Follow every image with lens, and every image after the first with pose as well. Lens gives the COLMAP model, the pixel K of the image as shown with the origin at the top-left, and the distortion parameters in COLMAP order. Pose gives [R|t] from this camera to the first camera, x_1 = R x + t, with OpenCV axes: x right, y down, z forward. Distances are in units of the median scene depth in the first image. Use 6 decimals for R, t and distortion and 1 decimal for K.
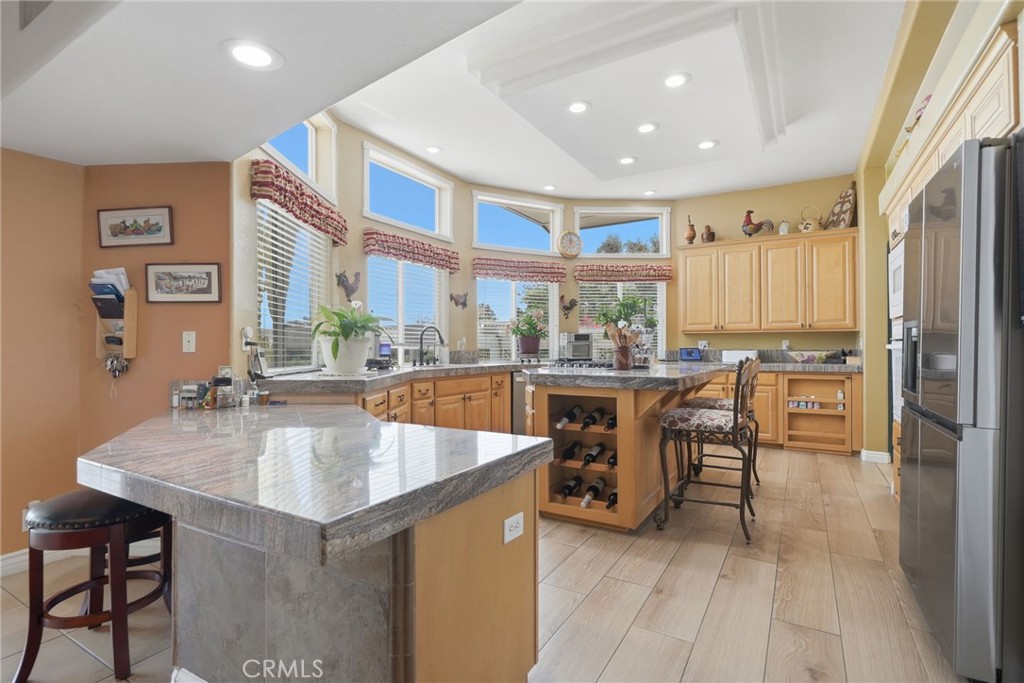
lens RADIAL K [[478.4, 0, 512.4], [0, 478.4, 347.1], [0, 0, 1]] dist [-0.006183, -0.000642]
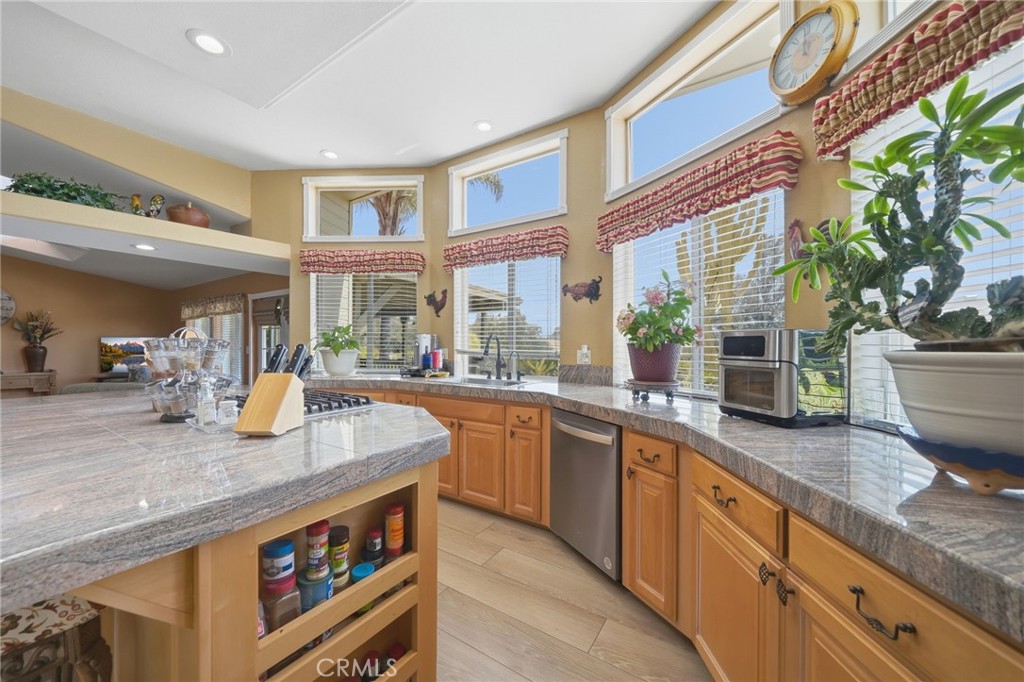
lens RADIAL K [[382.7, 0, 503.3], [0, 382.7, 345.2], [0, 0, 1]] dist [-0.003666, 0.000098]
pose [[-0.047974, 0.004621, -0.998838, 0.424653], [-0.000005, 0.999989, 0.004626, -0.022719], [0.998849, 0.000227, -0.047973, 0.885048]]
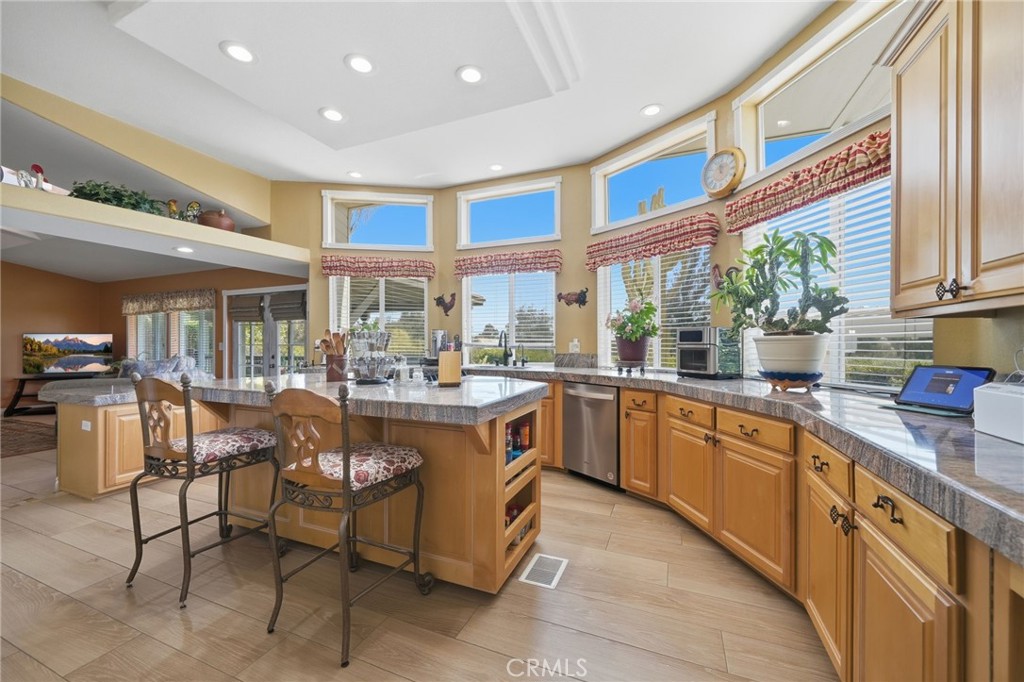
lens RADIAL K [[406.7, 0, 506.7], [0, 406.7, 342.1], [0, 0, 1]] dist [-0.001062, -0.000412]
pose [[0.141319, -0.000166, -0.989964, 0.620386], [0.002236, 0.999997, 0.000151, -0.014361], [0.989962, -0.002235, 0.141319, 0.740083]]
